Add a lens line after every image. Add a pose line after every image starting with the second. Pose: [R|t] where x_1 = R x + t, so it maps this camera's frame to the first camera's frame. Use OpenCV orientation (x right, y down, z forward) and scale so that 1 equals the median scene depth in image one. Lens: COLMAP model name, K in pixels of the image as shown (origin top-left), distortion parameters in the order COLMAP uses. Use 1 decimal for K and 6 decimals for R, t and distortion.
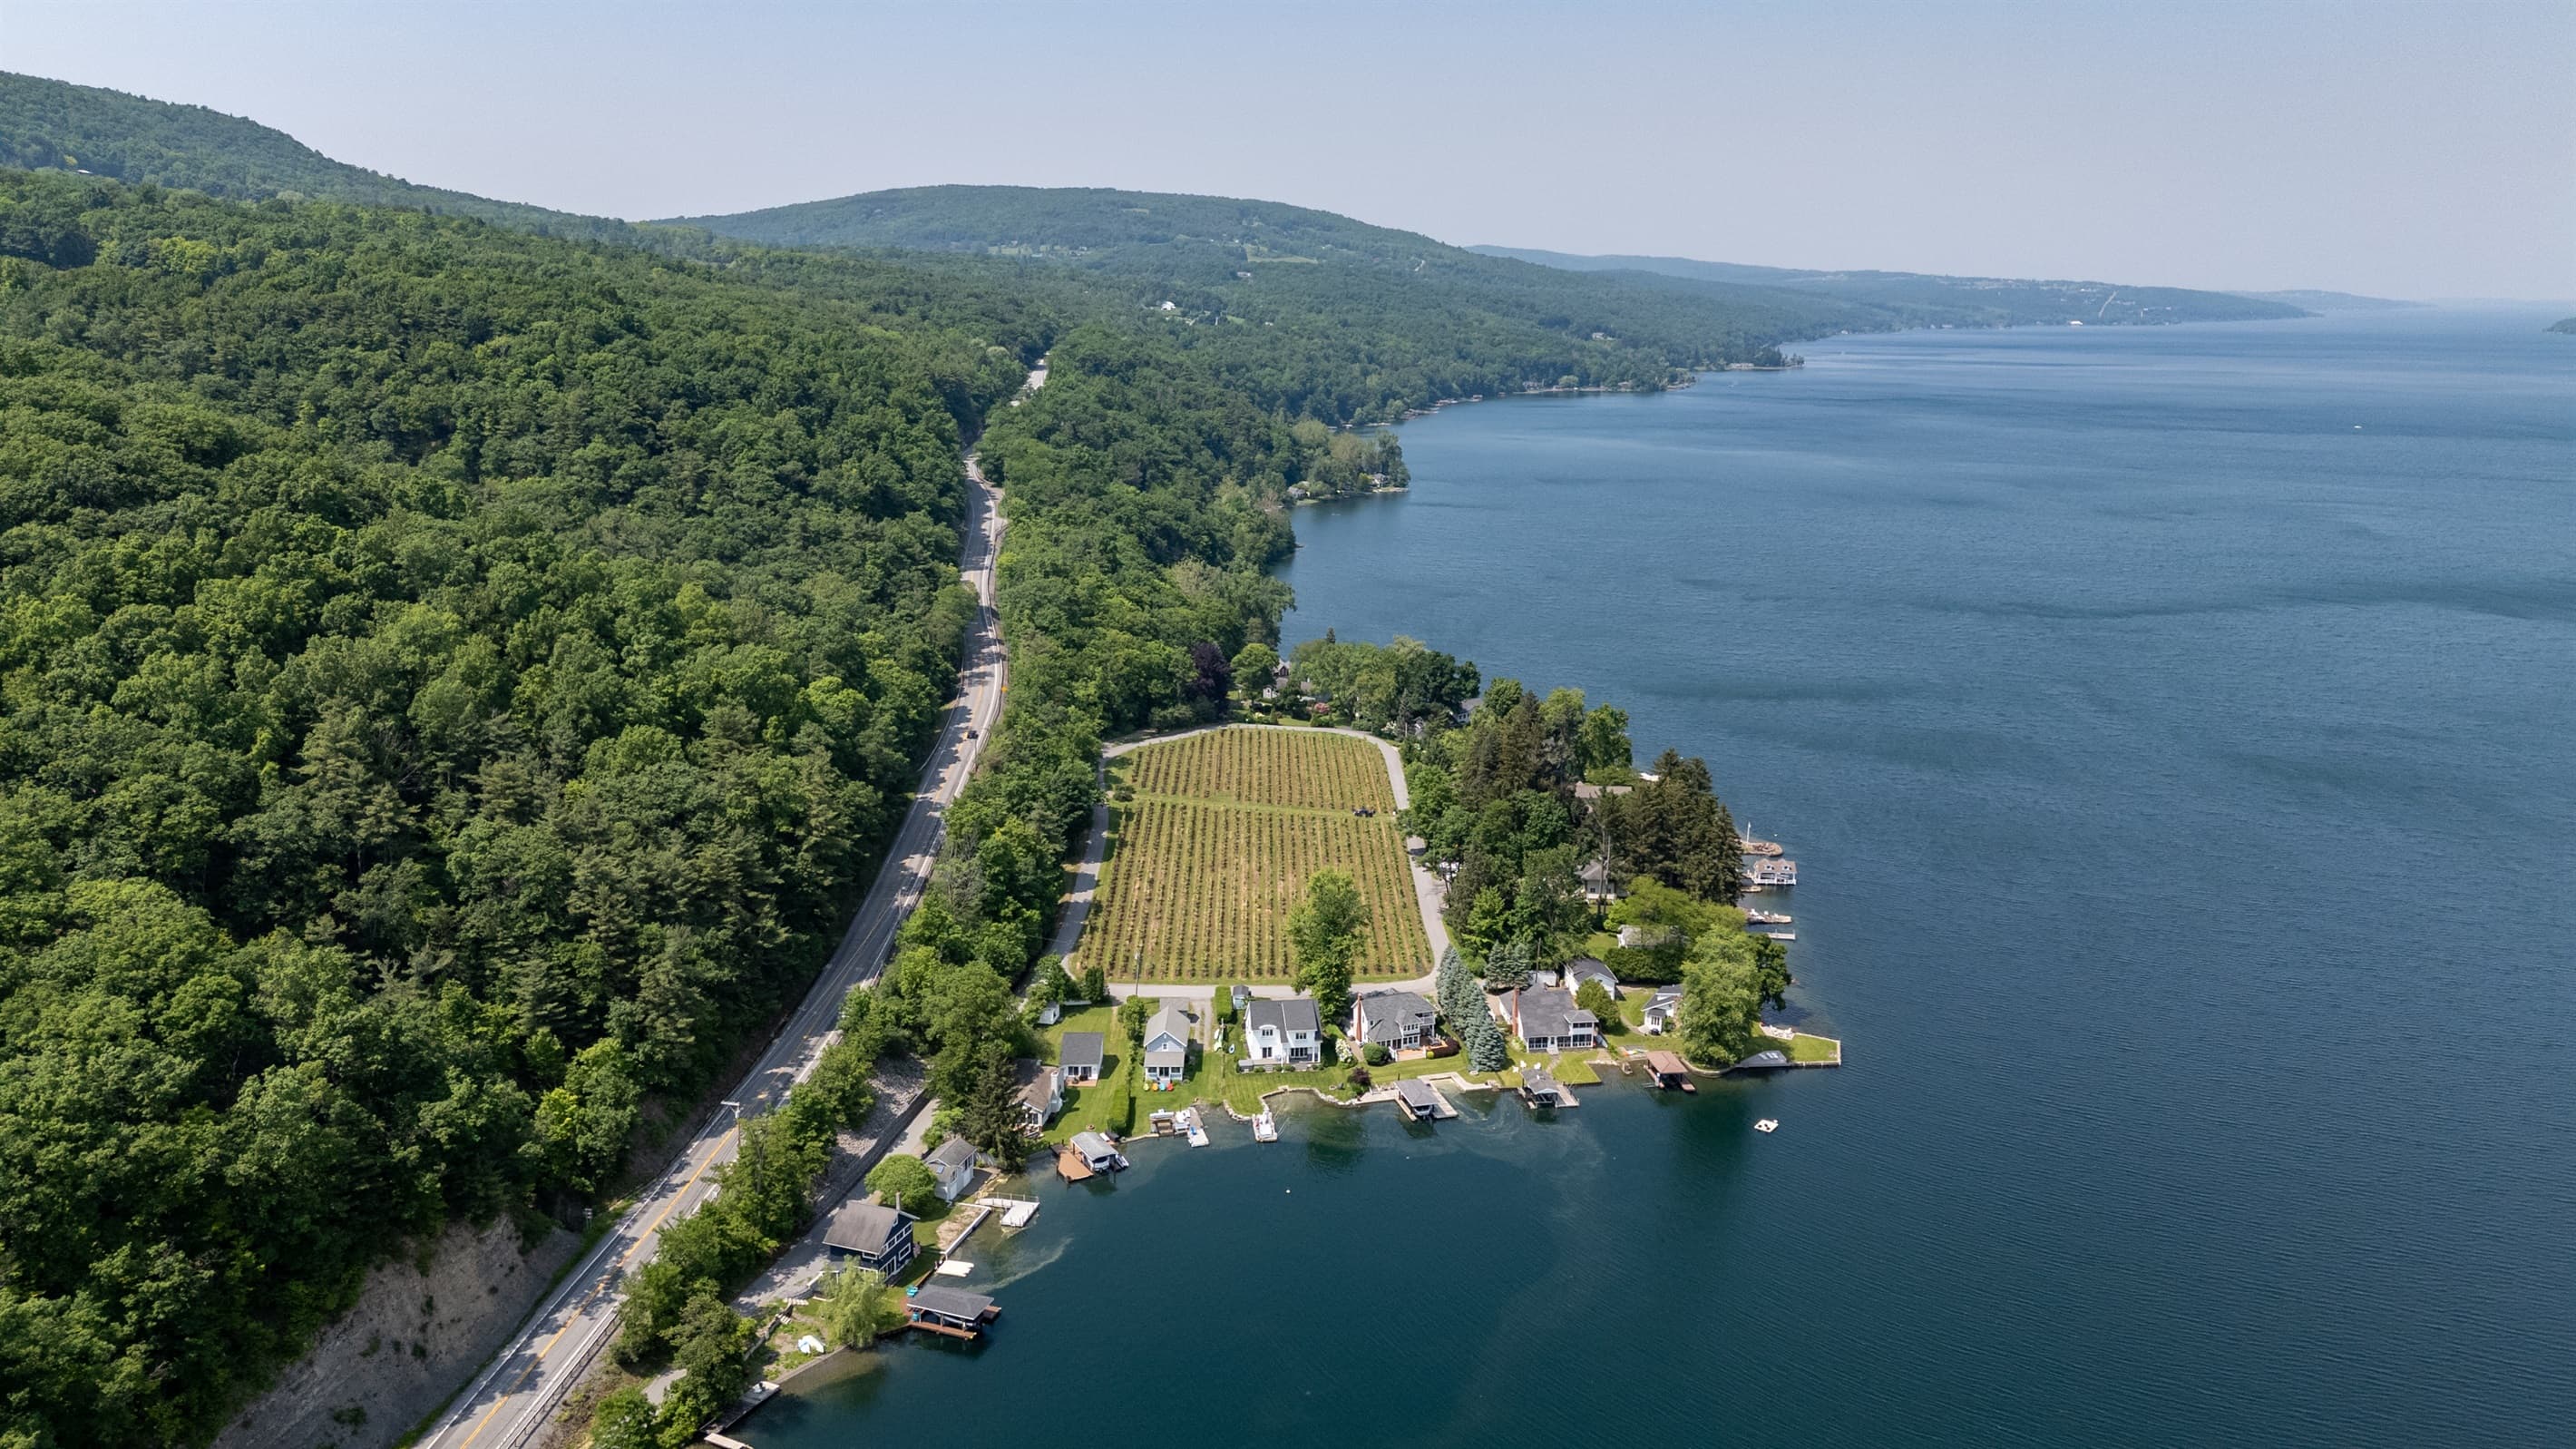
lens RADIAL K [[1906.8, 0, 1288.0], [0, 1906.8, 724.5], [0, 0, 1]] dist [0.093430, -0.101045]
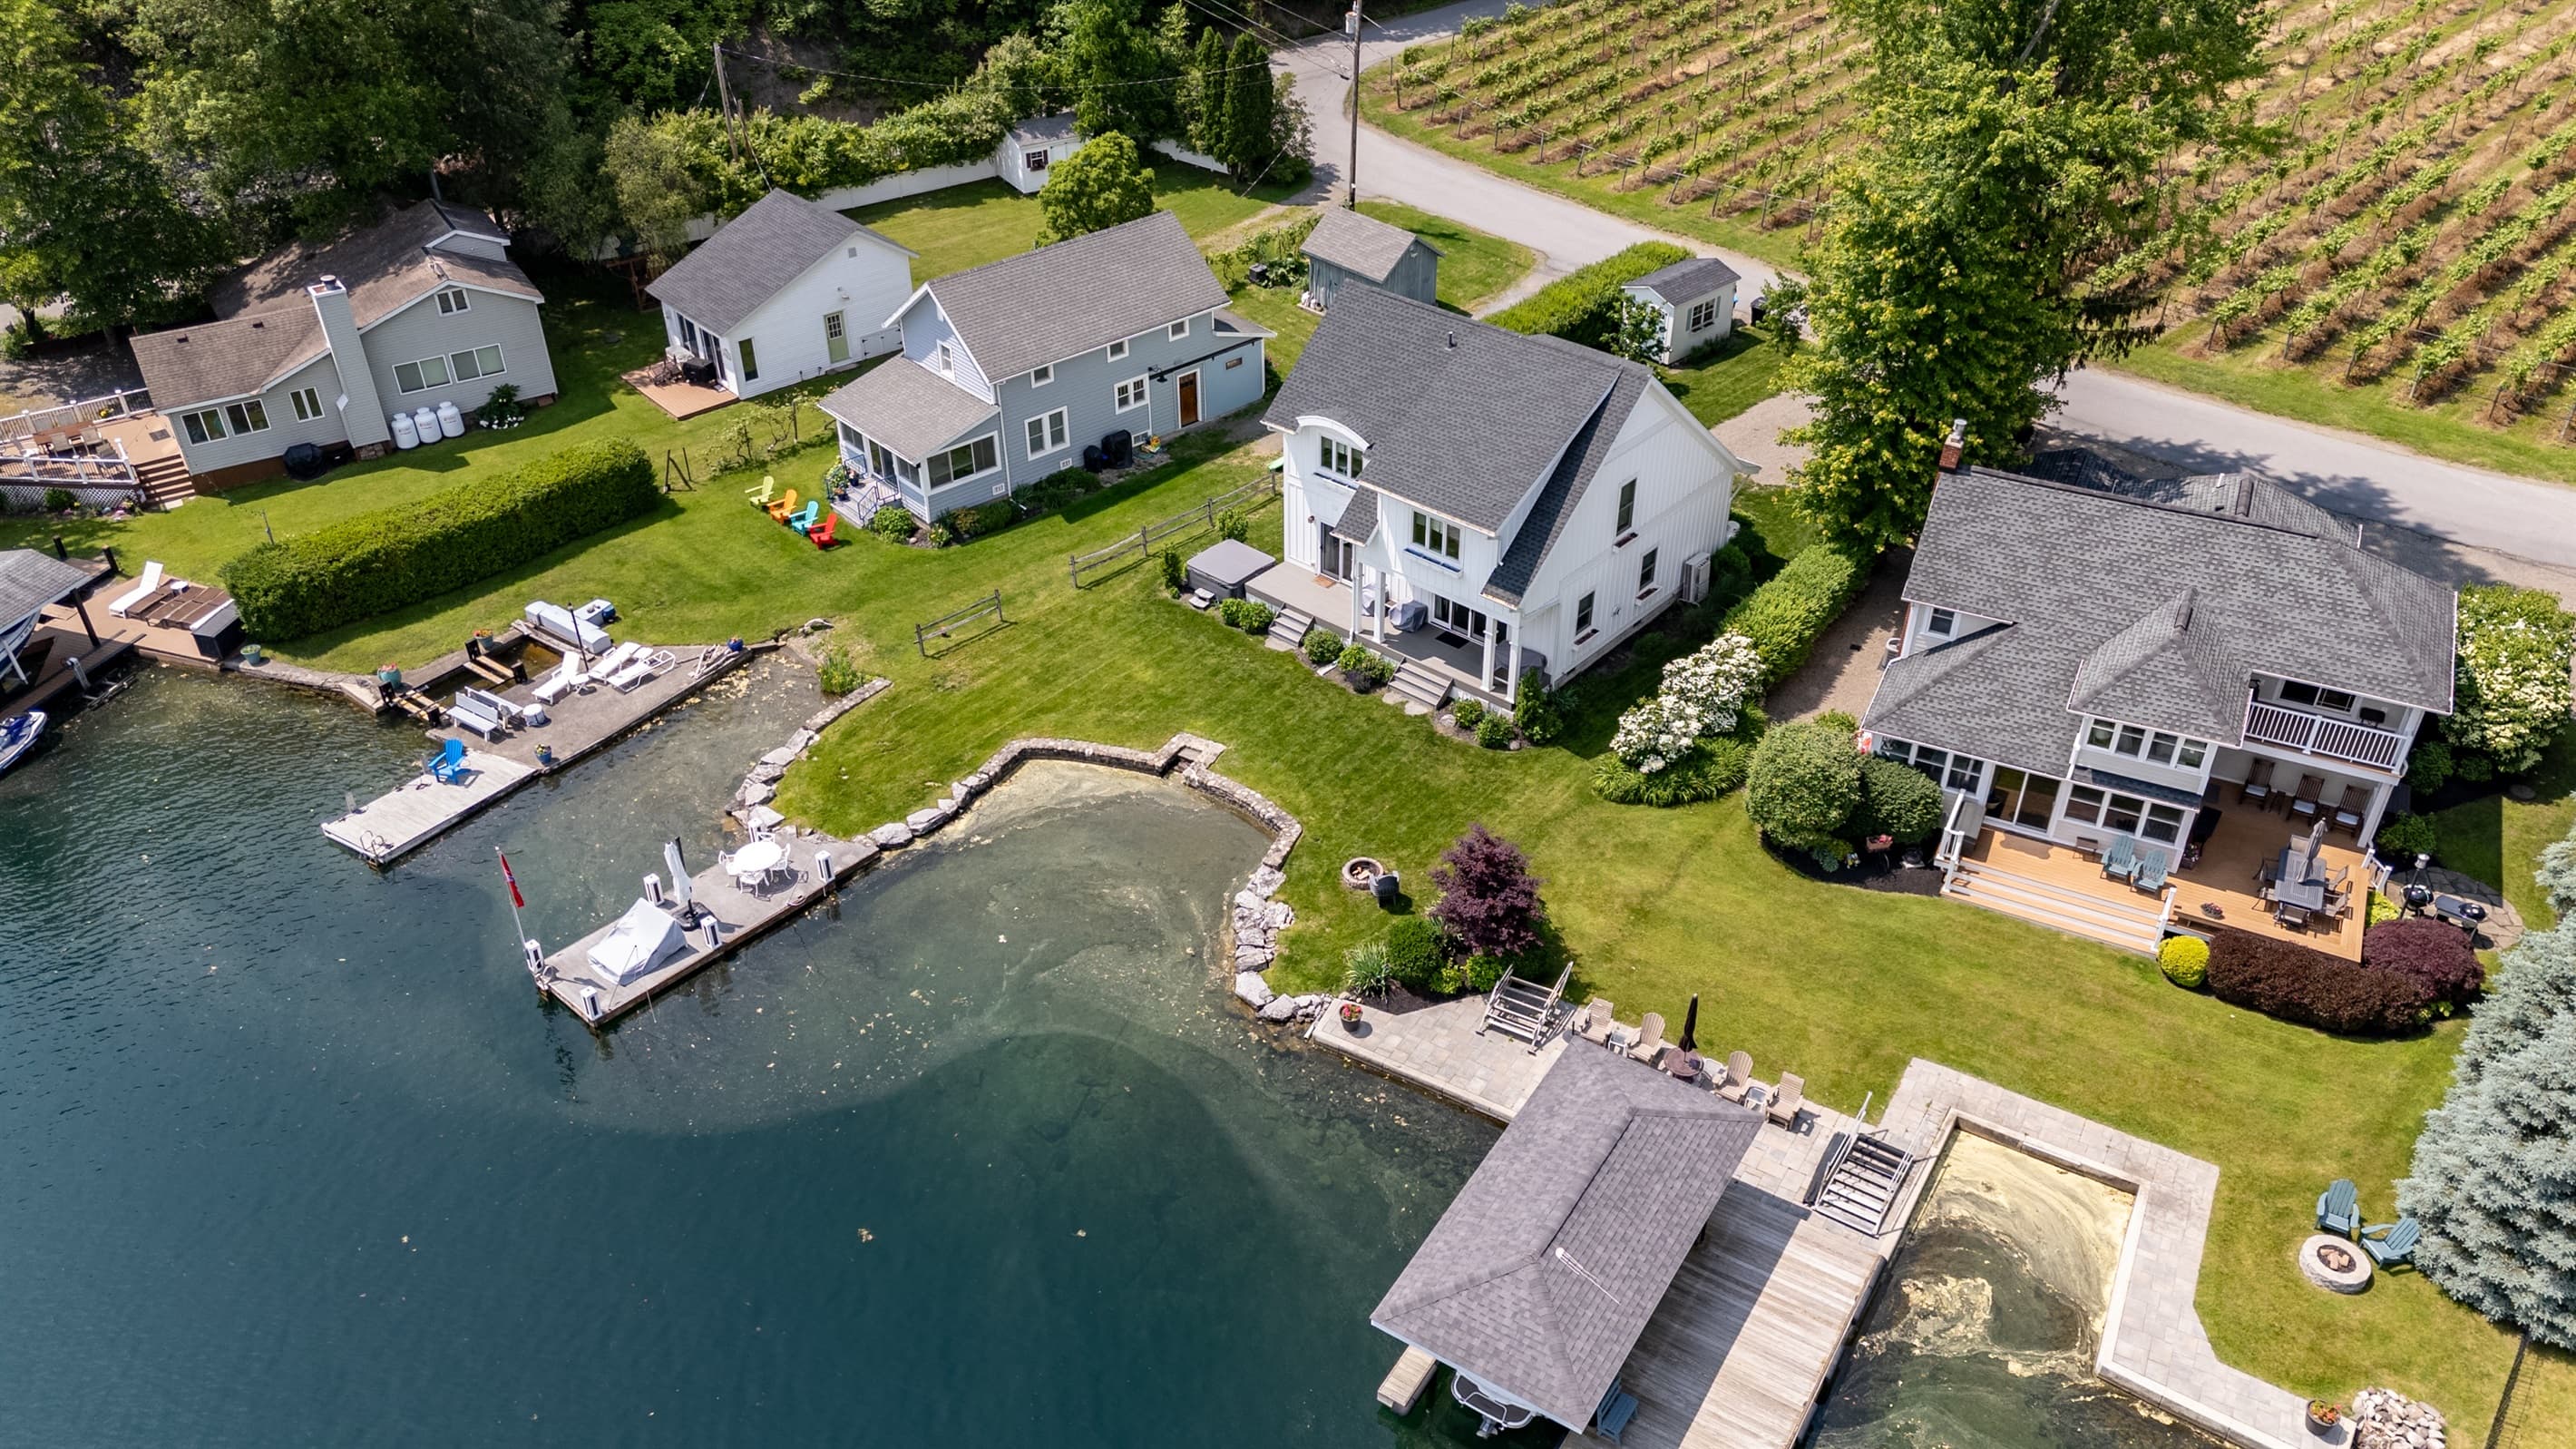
lens RADIAL K [[1906.8, 0, 1288.0], [0, 1906.8, 724.5], [0, 0, 1]] dist [0.093430, -0.101045]
pose [[0.661751, 0.415575, -0.624006, 0.101814], [-0.156898, 0.890649, 0.426765, 0.090359], [0.733123, -0.184507, 0.654590, 0.753268]]
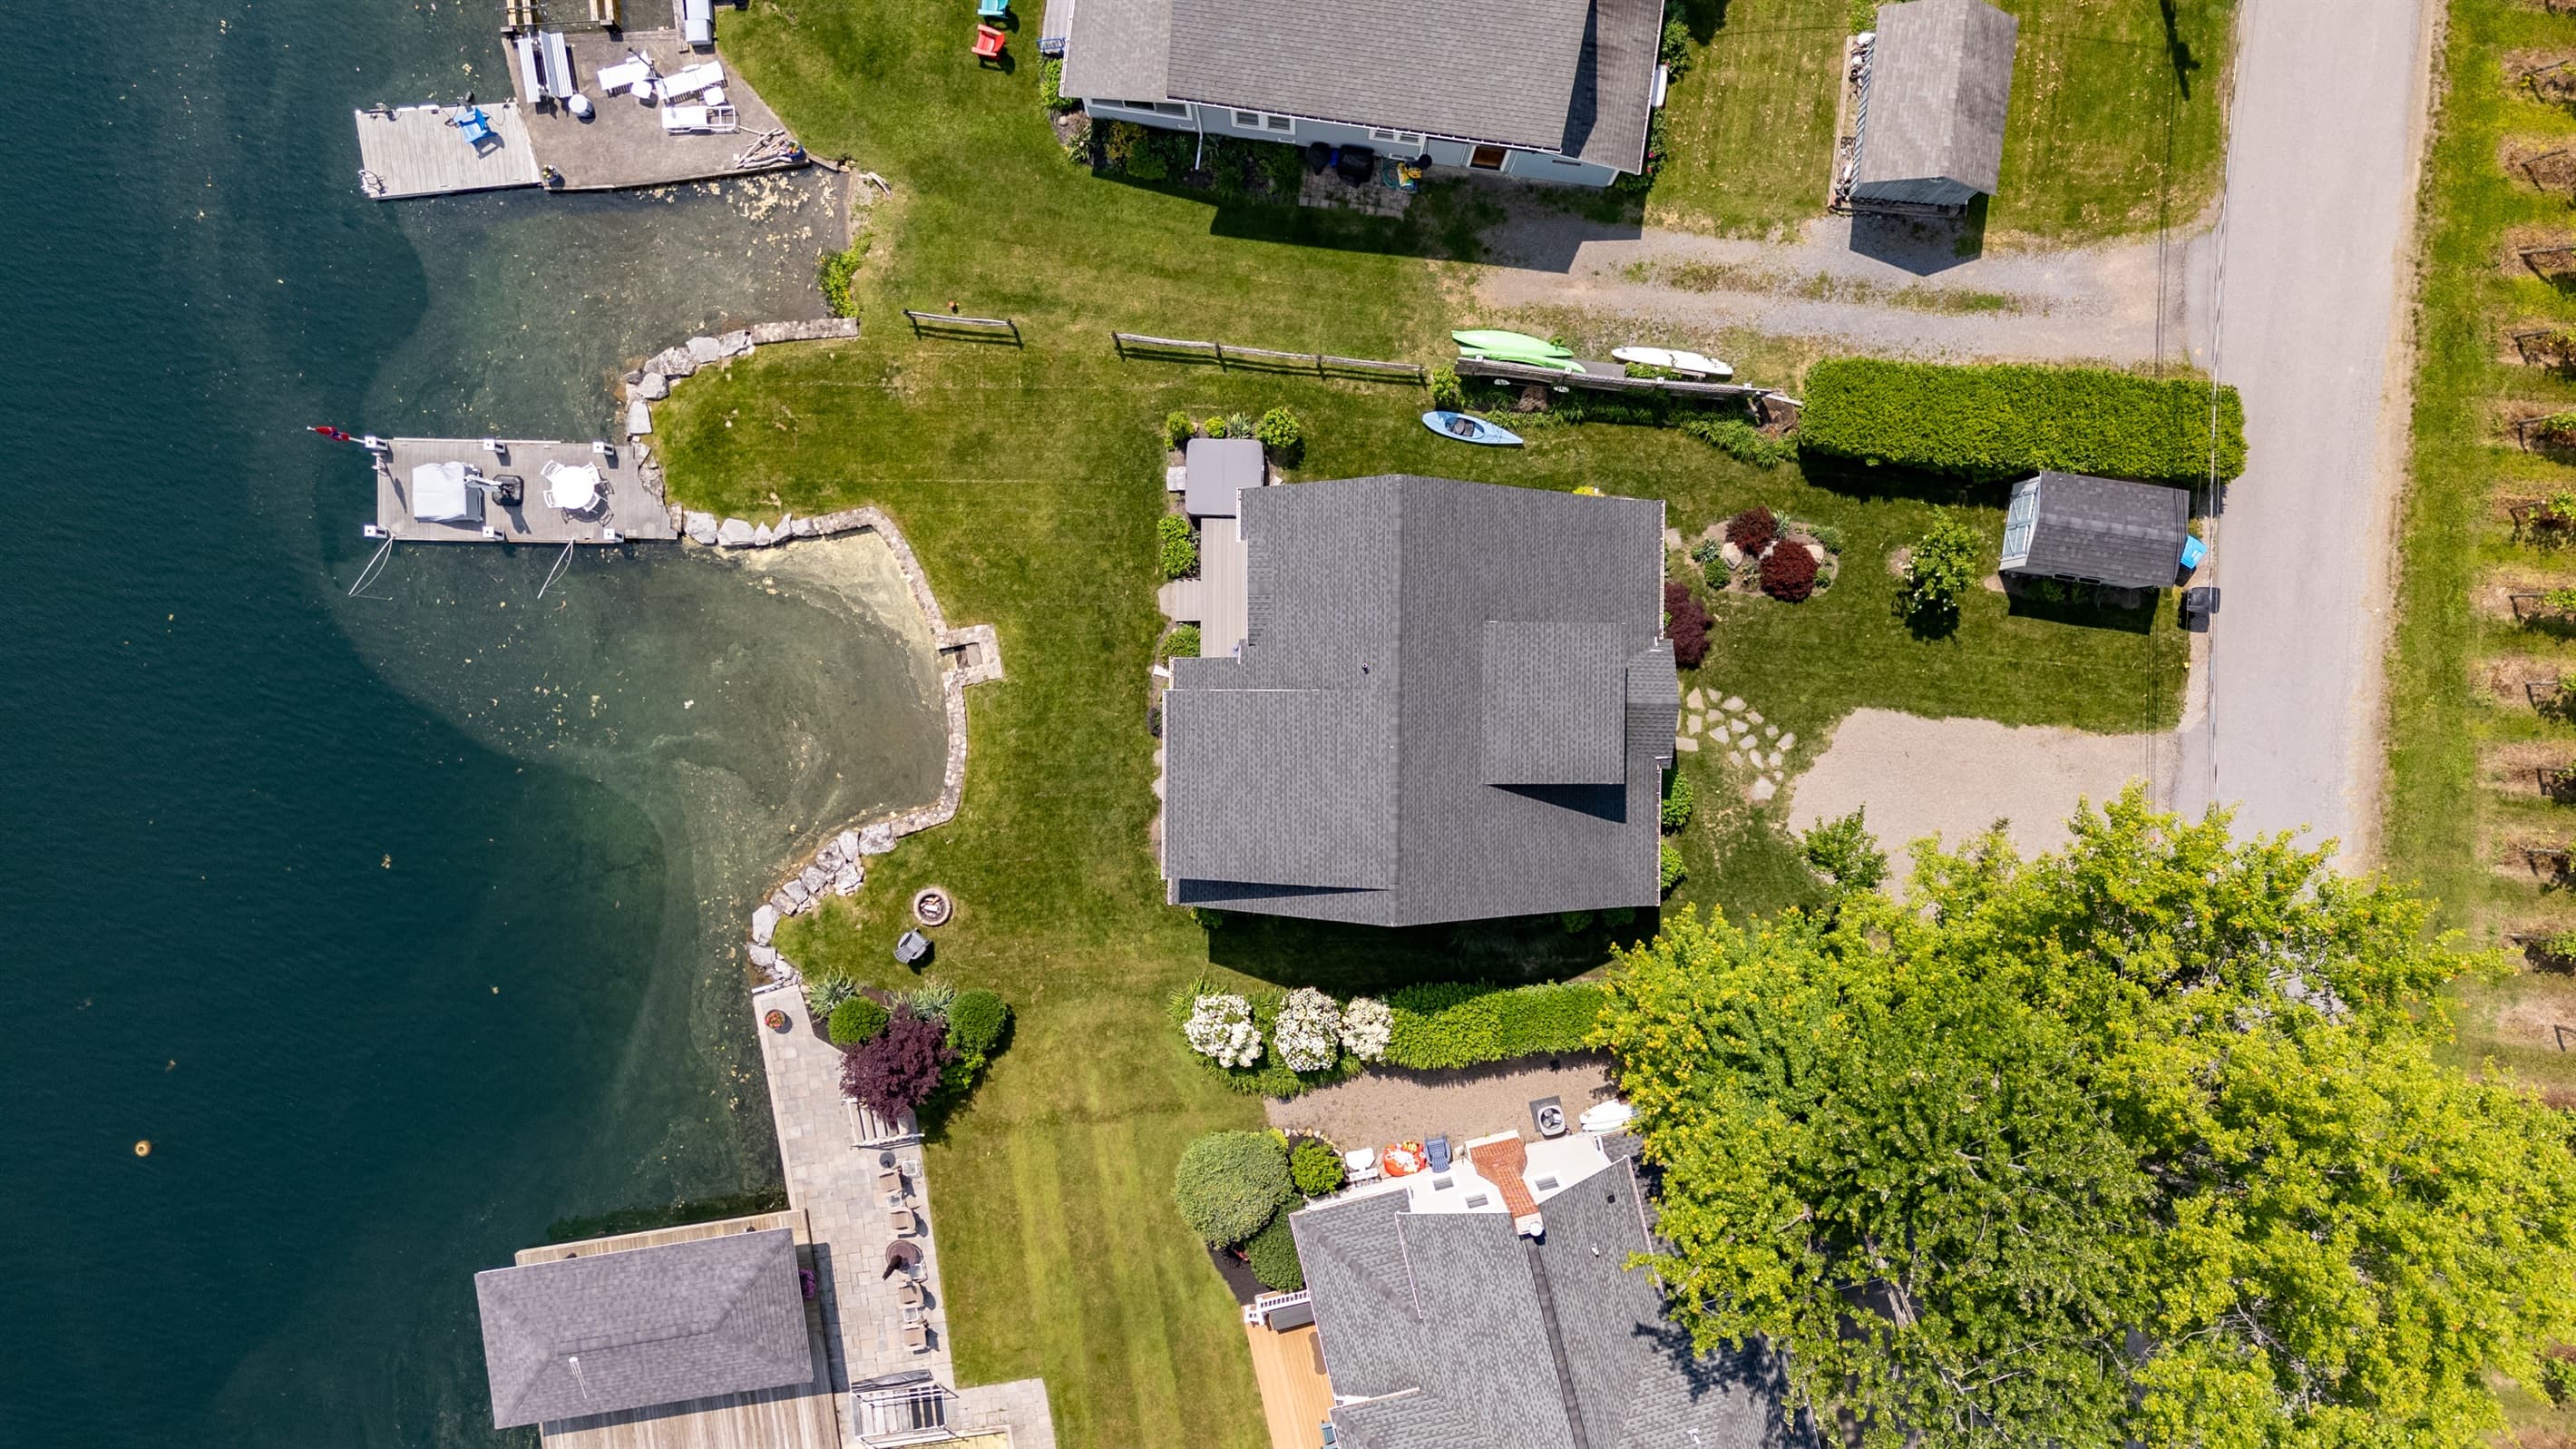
lens RADIAL K [[1906.8, 0, 1288.0], [0, 1906.8, 724.5], [0, 0, 1]] dist [0.093430, -0.101045]
pose [[-0.132310, 0.991208, -0.001054, 0.000679], [-0.213928, -0.027517, 0.976462, -0.002619], [0.967848, 0.129421, 0.215688, 0.842589]]
